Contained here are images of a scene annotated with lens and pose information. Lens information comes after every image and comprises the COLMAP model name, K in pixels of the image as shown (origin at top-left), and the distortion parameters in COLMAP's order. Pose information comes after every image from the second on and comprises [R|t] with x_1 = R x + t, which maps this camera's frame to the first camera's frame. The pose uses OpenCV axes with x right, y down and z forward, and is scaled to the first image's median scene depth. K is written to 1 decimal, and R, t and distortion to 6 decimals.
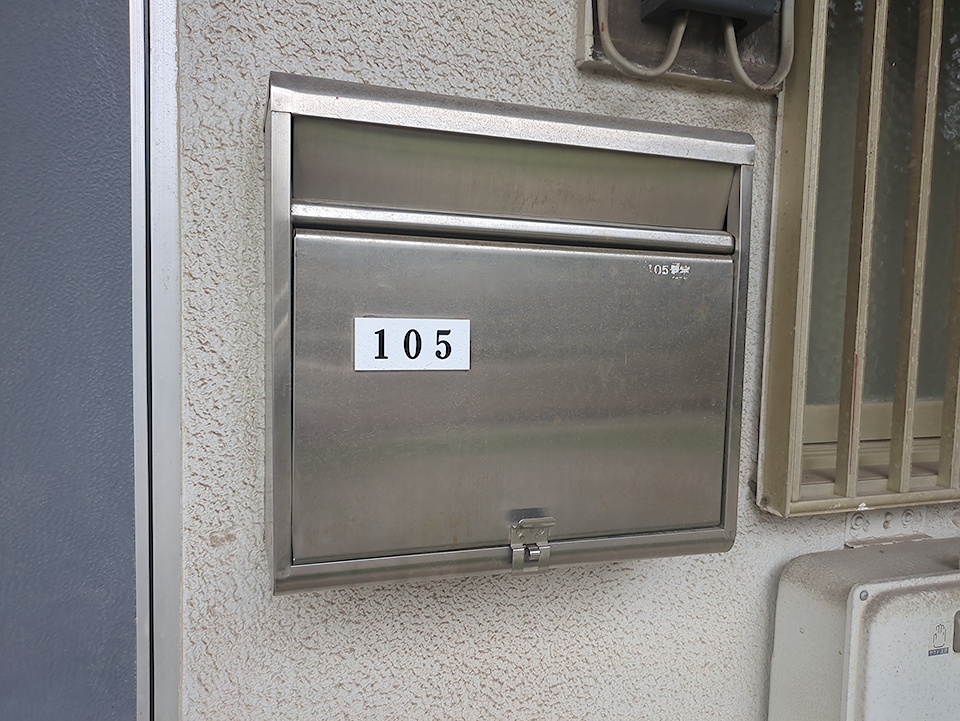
lens RADIAL K [[721.8, 0, 493.6], [0, 721.8, 360.9], [0, 0, 1]] dist [0.008468, 0.002388]
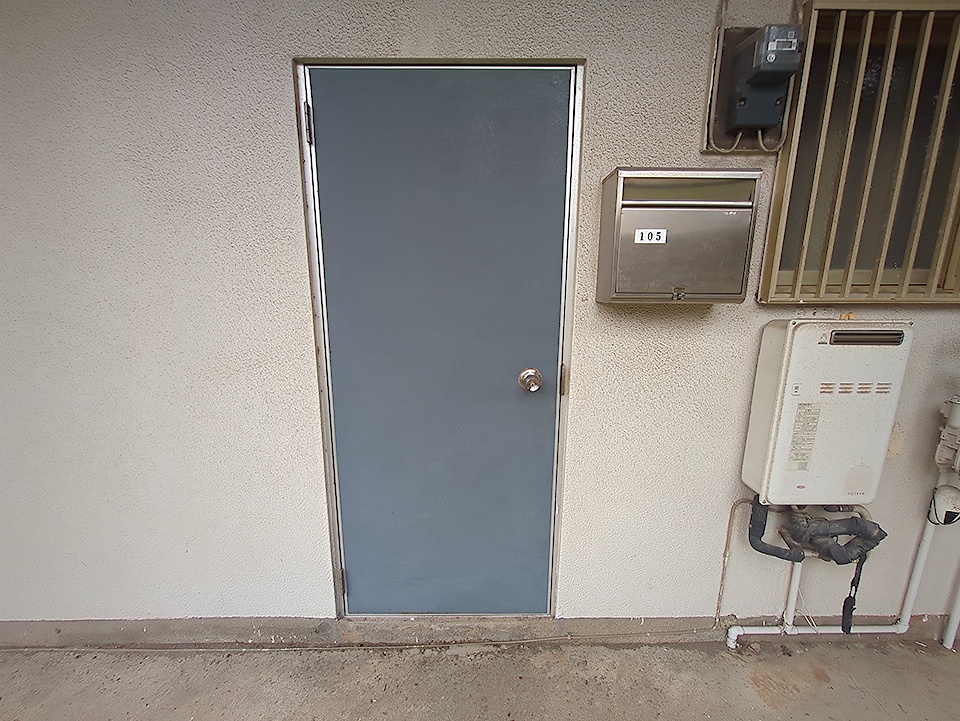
lens RADIAL K [[377.1, 0, 483.3], [0, 377.1, 361.2], [0, 0, 1]] dist [0.000428, 0.000139]
pose [[0.944099, 0.043156, -0.326825, -0.200506], [-0.004707, 0.993058, 0.117532, 0.306450], [0.329628, -0.109424, 0.937748, -0.948810]]
